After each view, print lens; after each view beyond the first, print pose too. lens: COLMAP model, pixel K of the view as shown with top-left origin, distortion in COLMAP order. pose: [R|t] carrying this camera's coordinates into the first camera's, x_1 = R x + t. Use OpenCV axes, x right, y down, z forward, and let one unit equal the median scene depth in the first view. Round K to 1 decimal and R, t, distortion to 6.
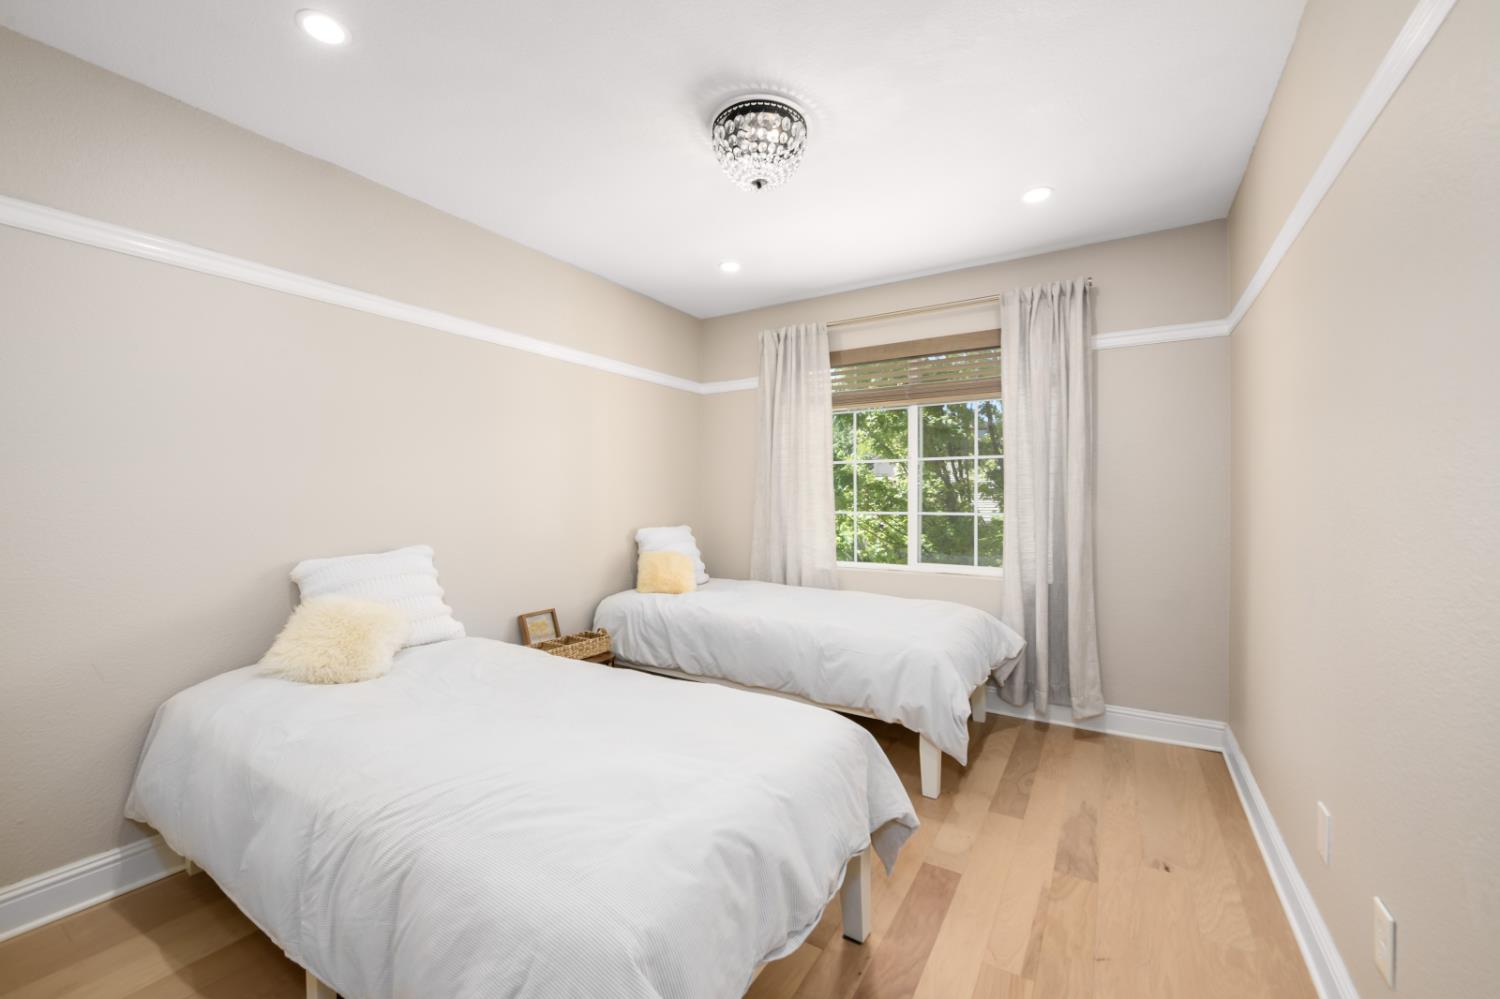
lens RADIAL K [[601.0, 0, 750.0], [0, 601.0, 499.5], [0, 0, 1]] dist [-0.000439, -0.005370]
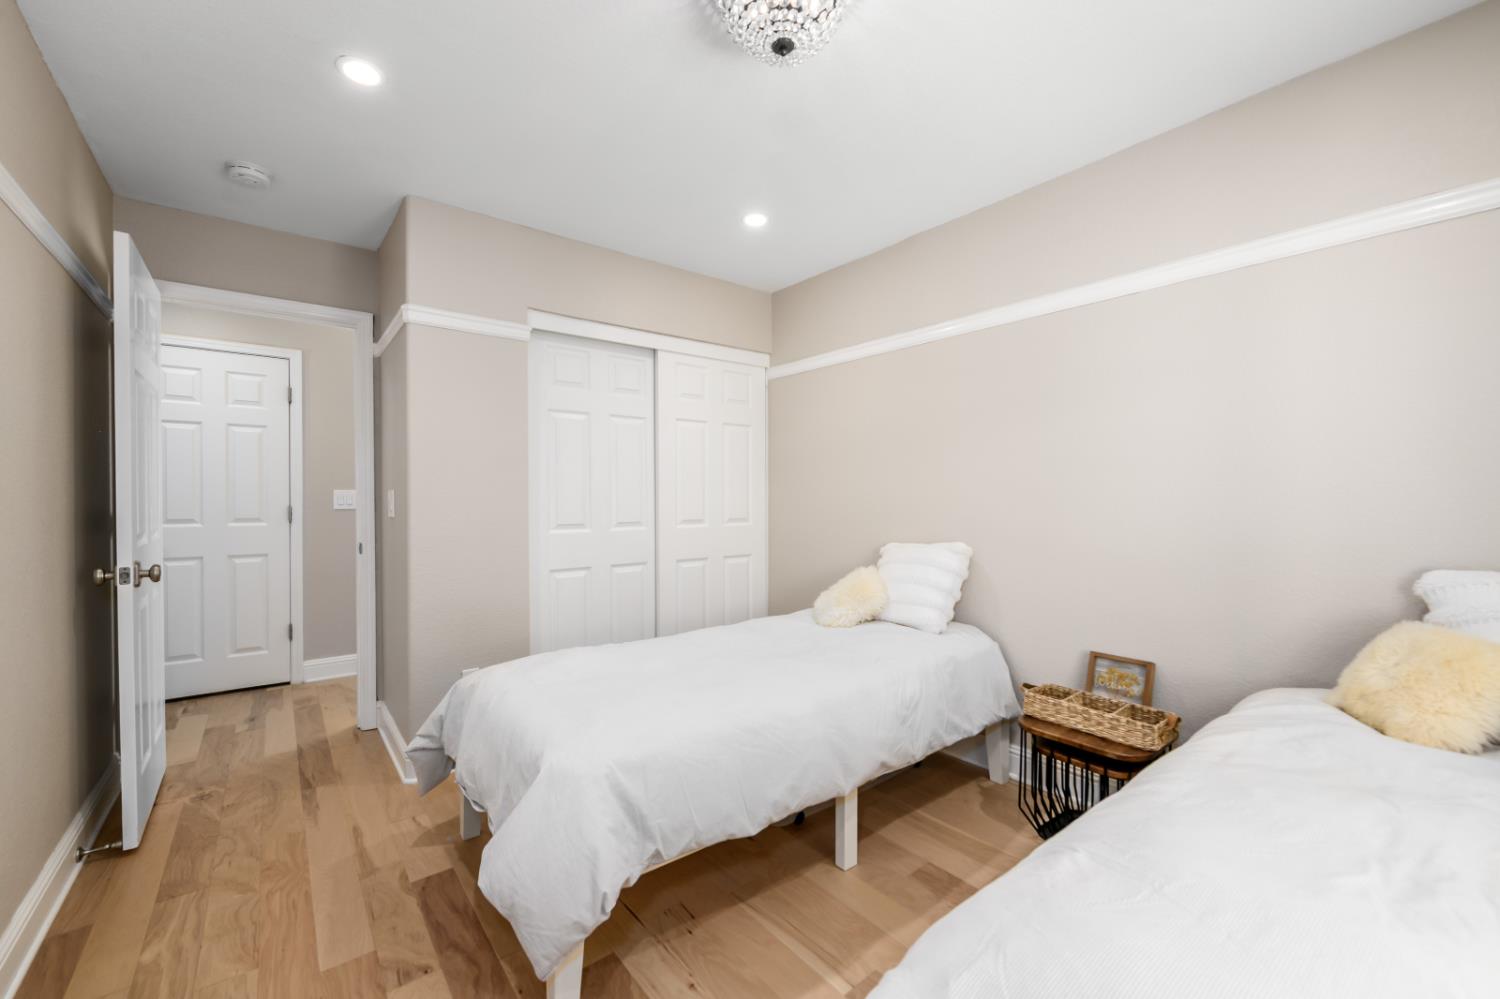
lens RADIAL K [[601.0, 0, 750.0], [0, 601.0, 499.5], [0, 0, 1]] dist [-0.000439, -0.005370]
pose [[-0.344789, 0.015732, -0.938548, 0.575873], [0.007276, 0.999874, 0.014087, -0.017358], [0.938652, -0.001972, -0.344860, 1.013579]]
